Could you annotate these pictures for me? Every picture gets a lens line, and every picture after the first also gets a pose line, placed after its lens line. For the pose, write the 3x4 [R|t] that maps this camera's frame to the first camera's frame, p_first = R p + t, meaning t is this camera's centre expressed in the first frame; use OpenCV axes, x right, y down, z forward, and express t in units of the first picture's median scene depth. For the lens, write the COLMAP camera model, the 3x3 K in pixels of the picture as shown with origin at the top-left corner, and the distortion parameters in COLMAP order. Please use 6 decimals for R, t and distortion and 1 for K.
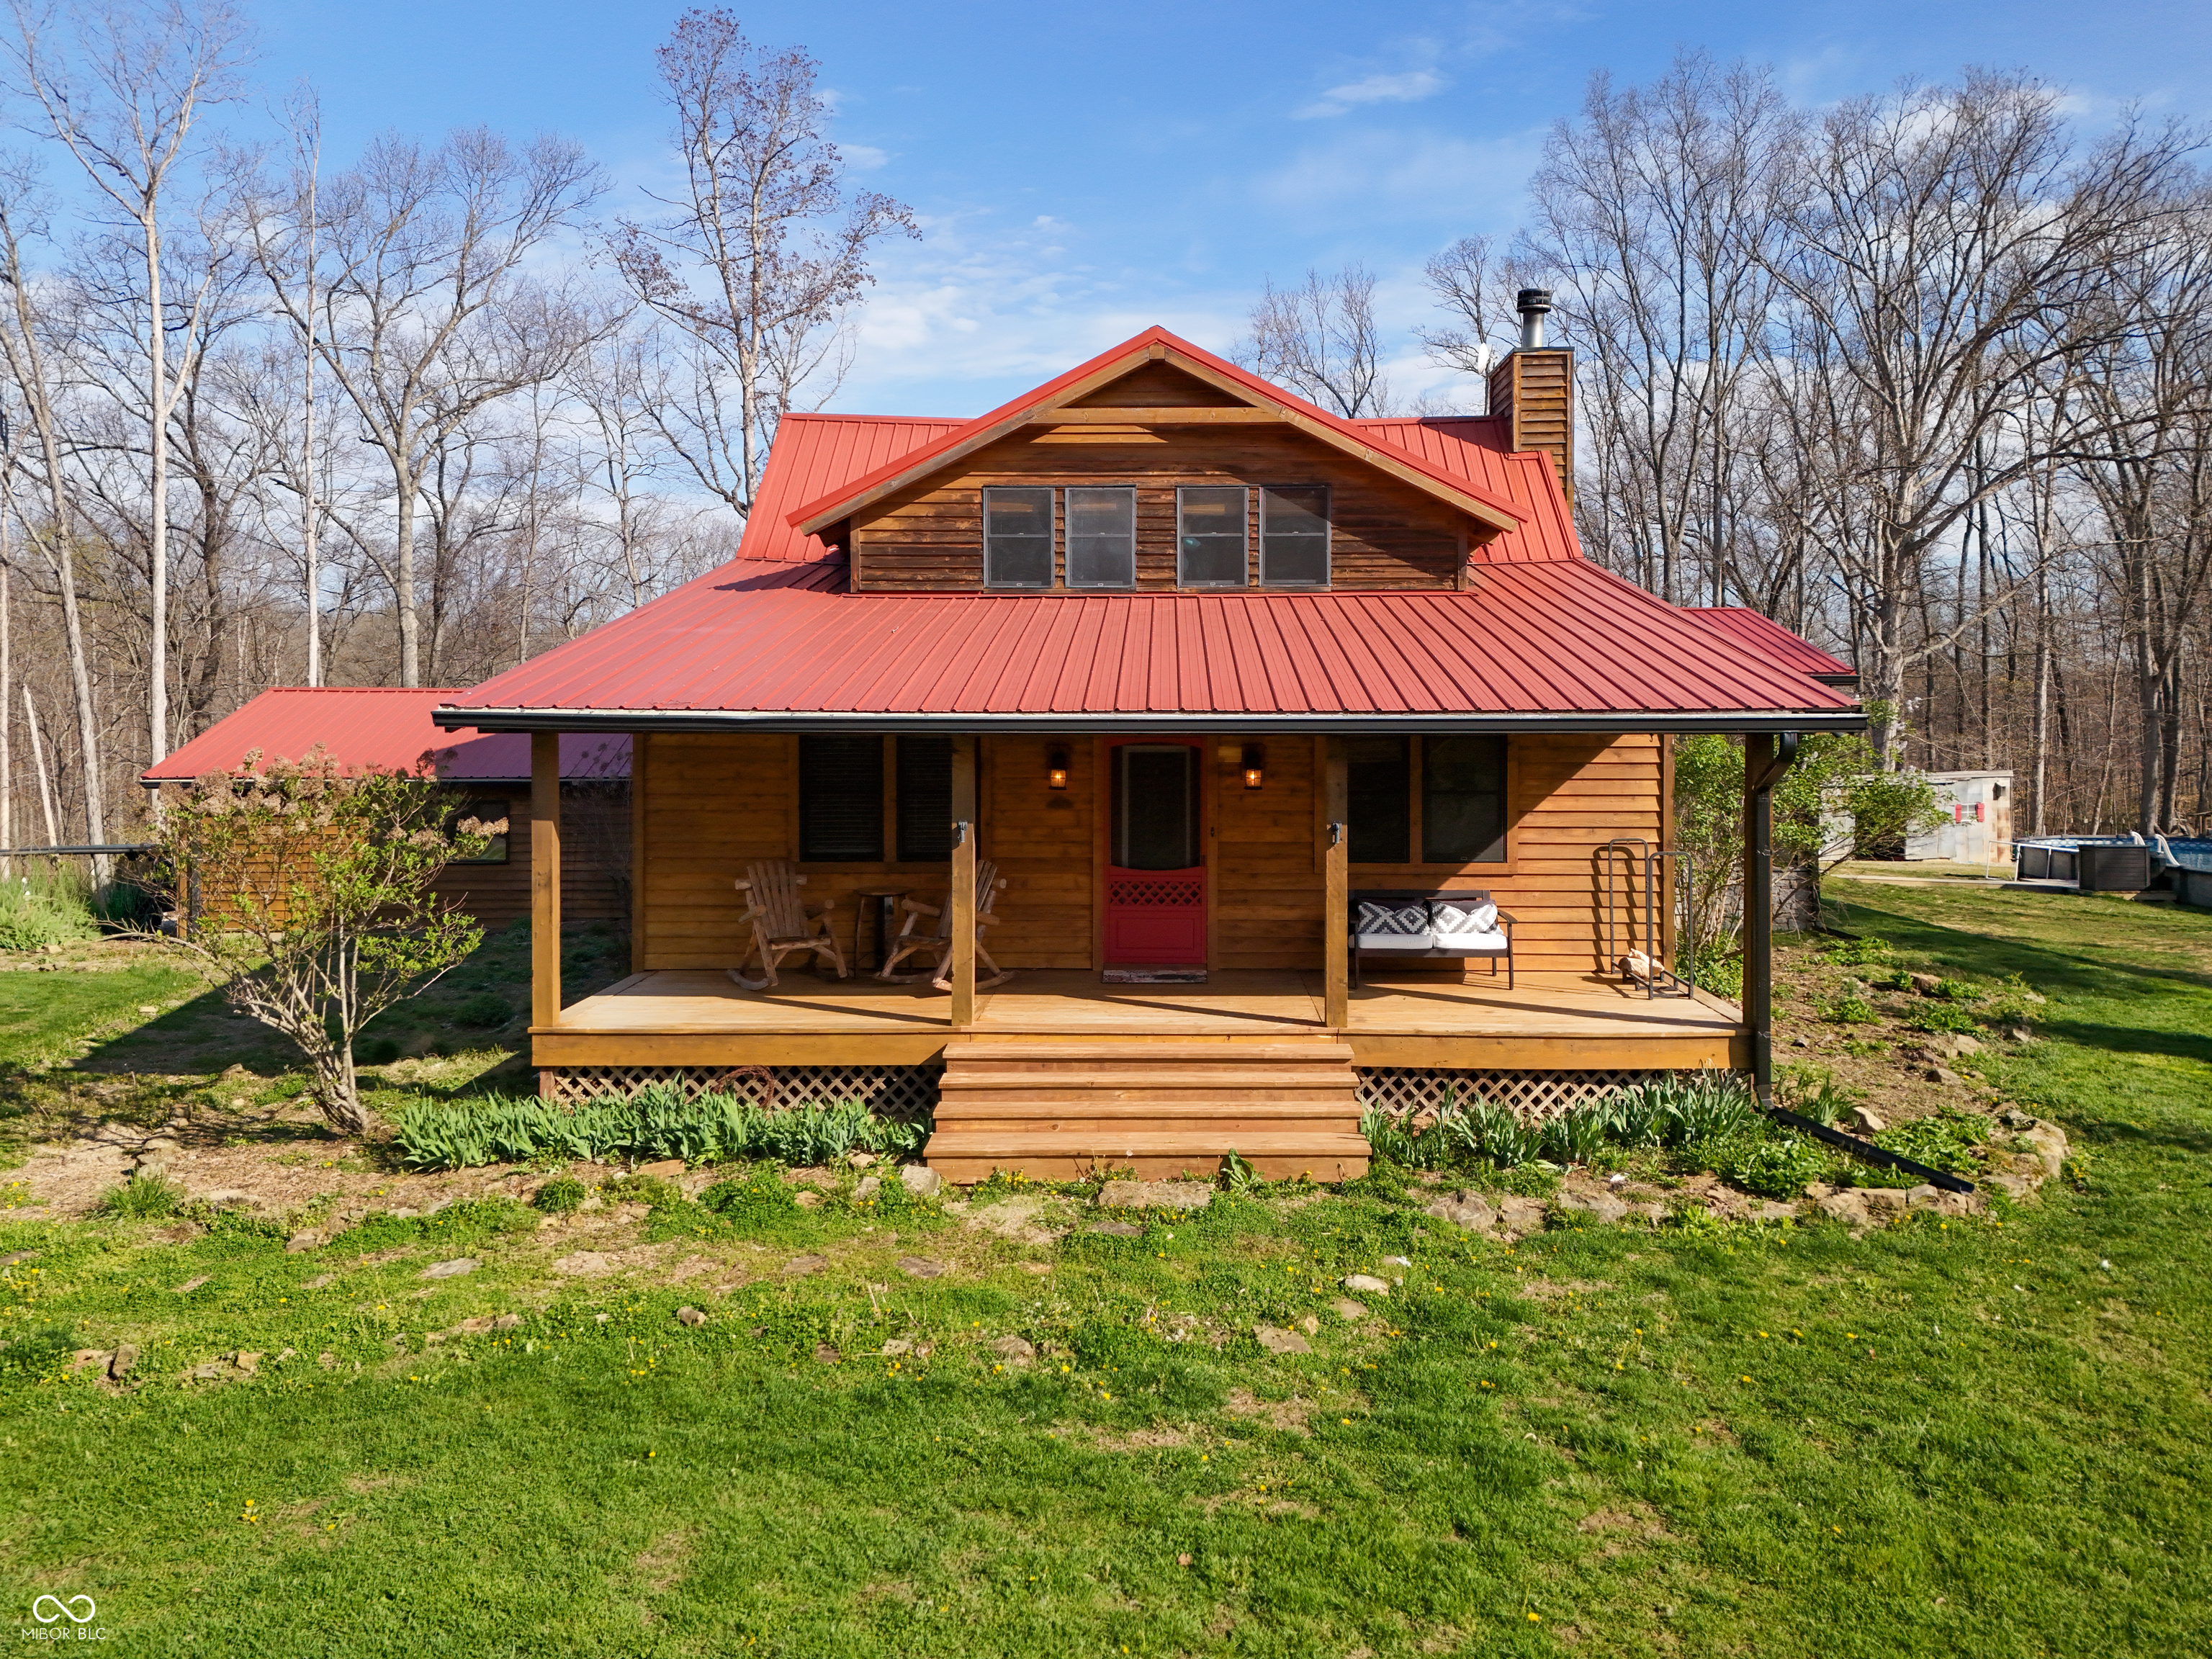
lens RADIAL K [[1588.3, 0, 1106.5], [0, 1588.3, 782.4], [0, 0, 1]] dist [0.095451, -0.149115]
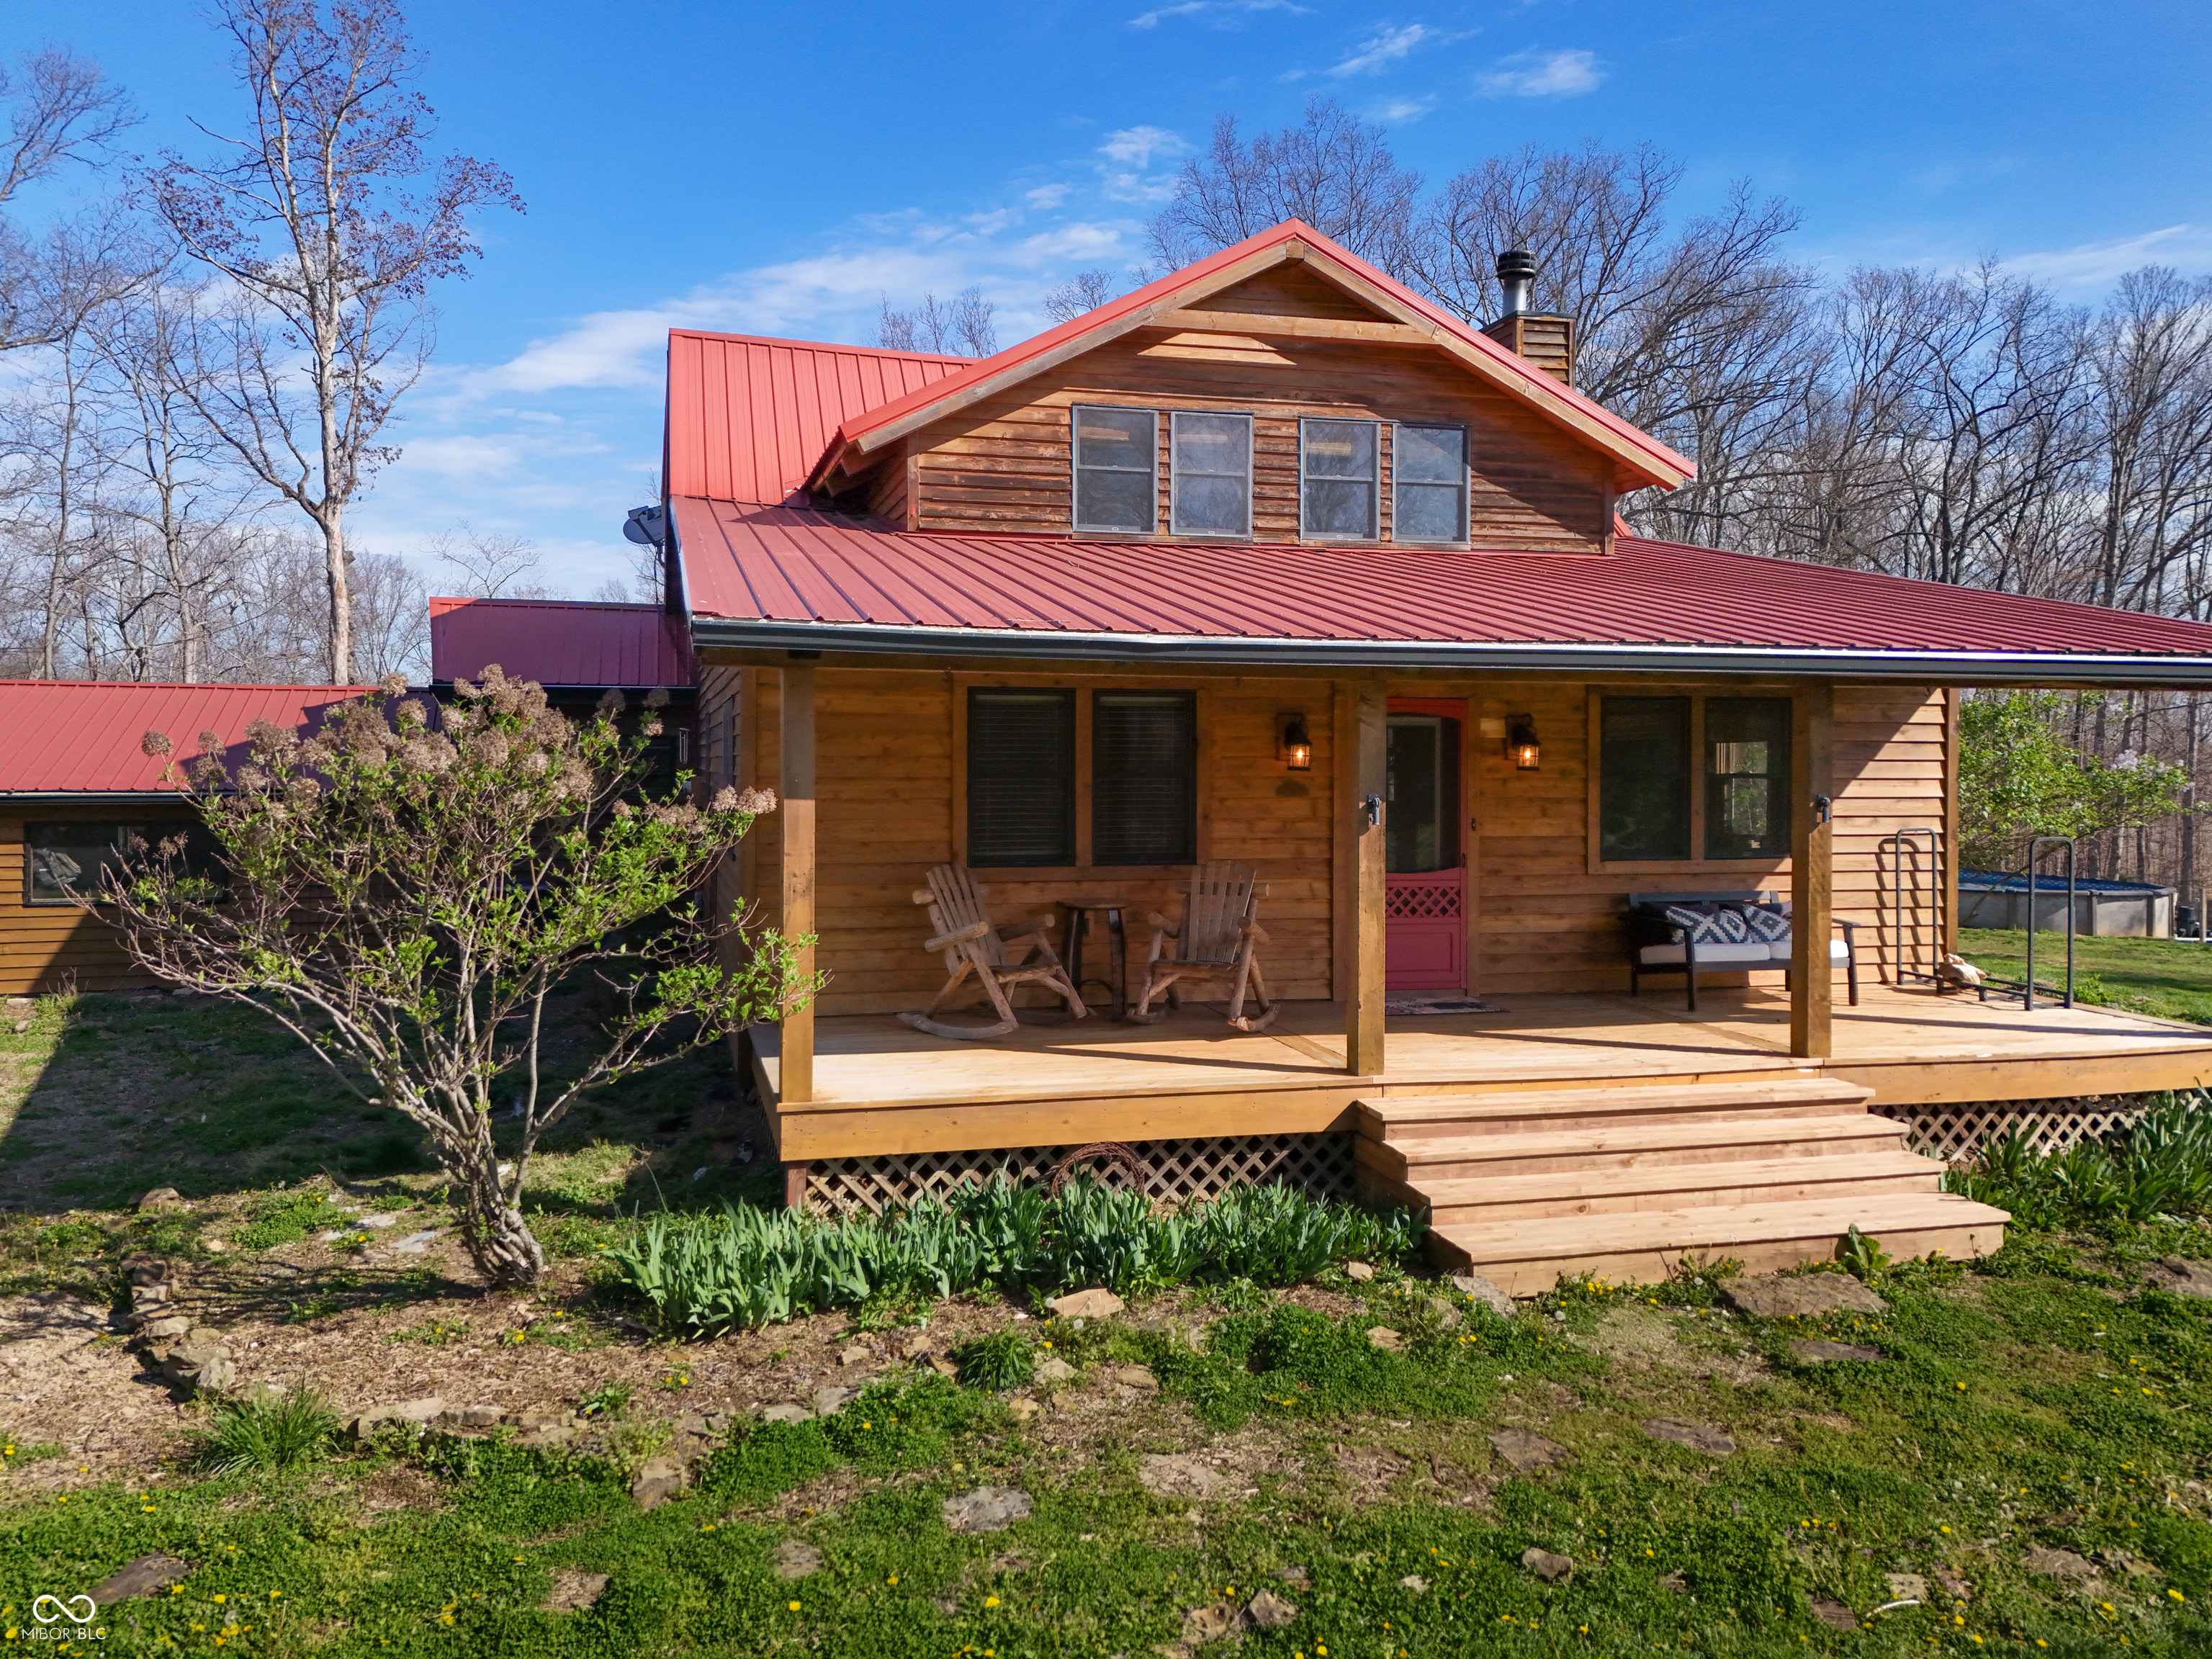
lens RADIAL K [[1627.1, 0, 1106.7], [0, 1627.1, 819.1], [0, 0, 1]] dist [0.057091, -0.036203]
pose [[0.968808, -0.005639, 0.247749, -0.319439], [0.005742, 0.999983, 0.000304, 0.026980], [-0.247746, 0.001128, 0.968824, 0.243213]]
